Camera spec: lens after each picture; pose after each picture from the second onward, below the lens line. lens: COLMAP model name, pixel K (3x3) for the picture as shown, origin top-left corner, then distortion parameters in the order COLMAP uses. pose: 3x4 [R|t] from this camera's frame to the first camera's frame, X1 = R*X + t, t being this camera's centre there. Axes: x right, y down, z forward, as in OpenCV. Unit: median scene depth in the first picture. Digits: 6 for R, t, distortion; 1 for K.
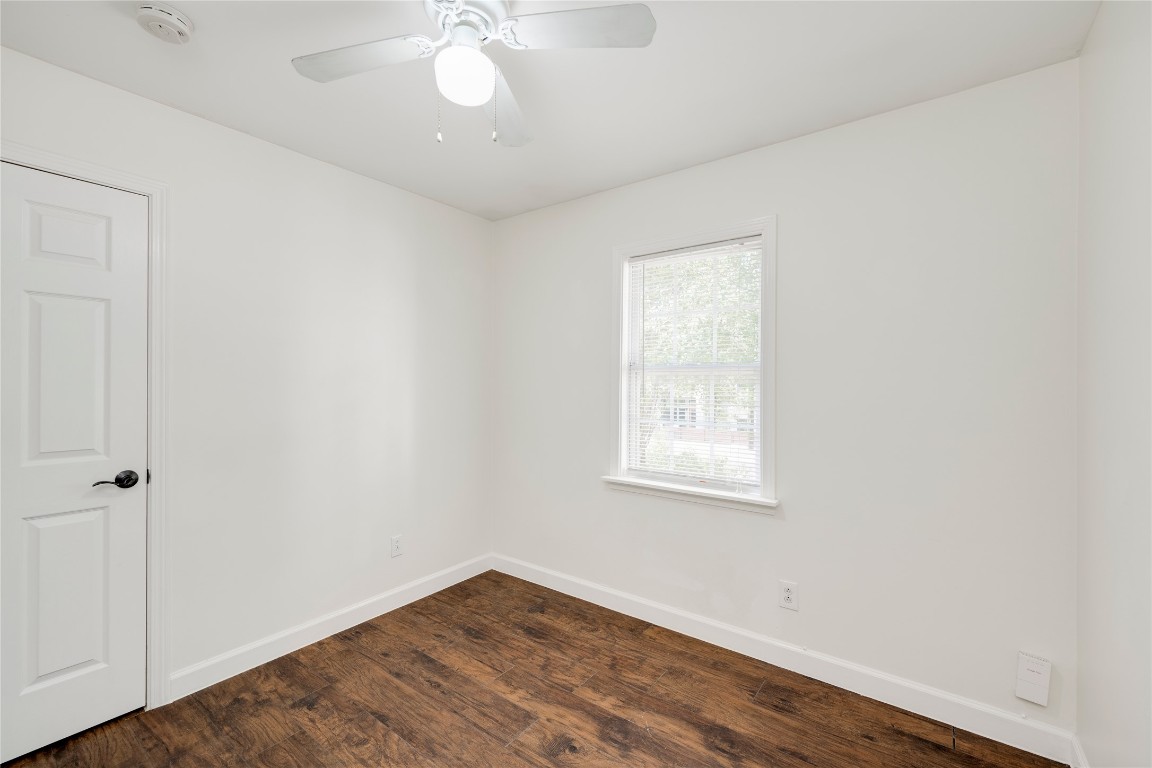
lens RADIAL K [[498.4, 0, 579.0], [0, 498.4, 389.0], [0, 0, 1]] dist [0.000505, -0.000099]
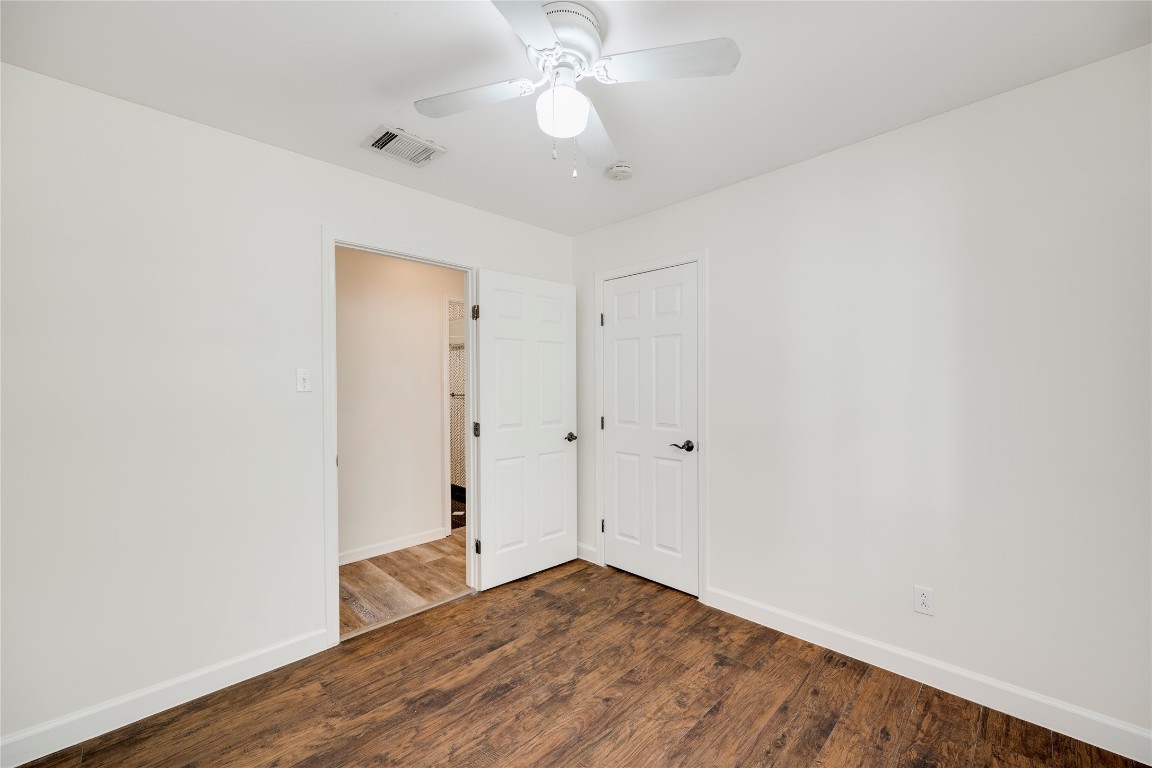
lens RADIAL K [[470.8, 0, 593.7], [0, 470.8, 398.6], [0, 0, 1]] dist [-0.000168, -0.000243]
pose [[-0.123697, 0.037844, -0.991598, 0.522393], [-0.014969, 0.999088, 0.039997, -0.021724], [0.992207, 0.019790, -0.123017, 0.767740]]
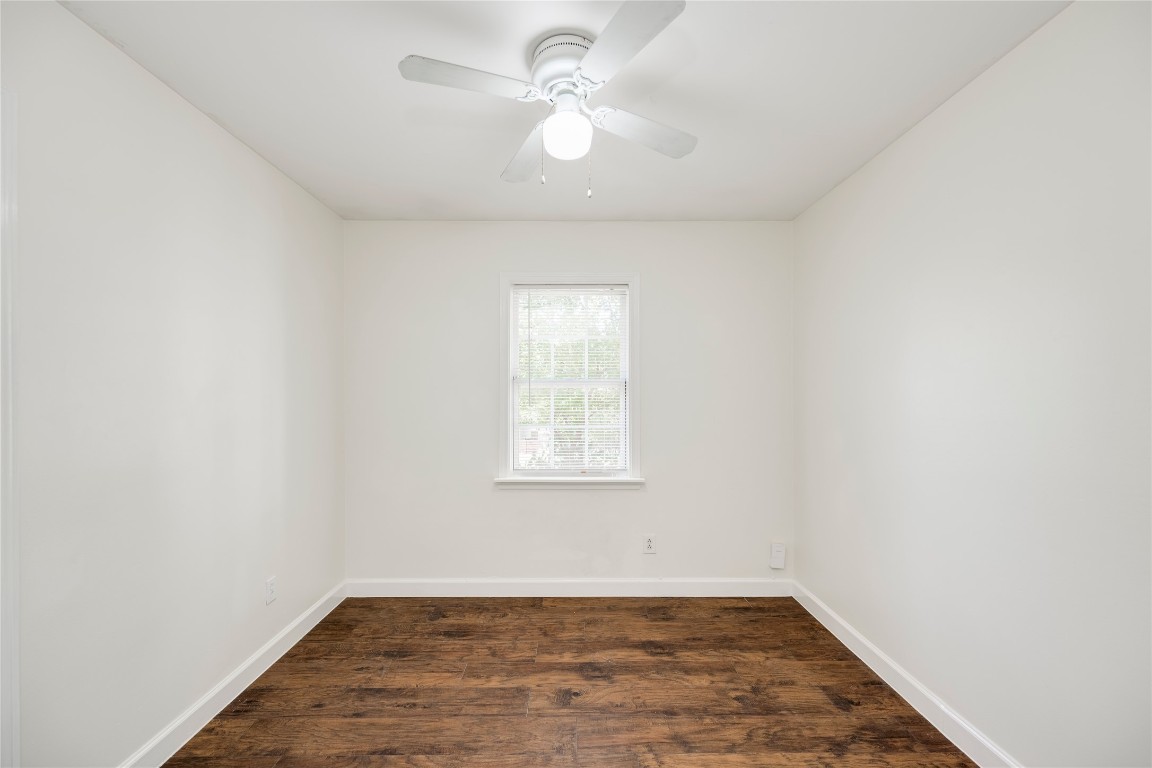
lens RADIAL K [[470.8, 0, 593.7], [0, 470.8, 398.6], [0, 0, 1]] dist [-0.000168, -0.000243]
pose [[0.784698, -0.009935, 0.619798, -0.566021], [0.011798, 0.999930, 0.001090, -0.001105], [-0.619766, 0.006457, 0.784760, 0.053847]]
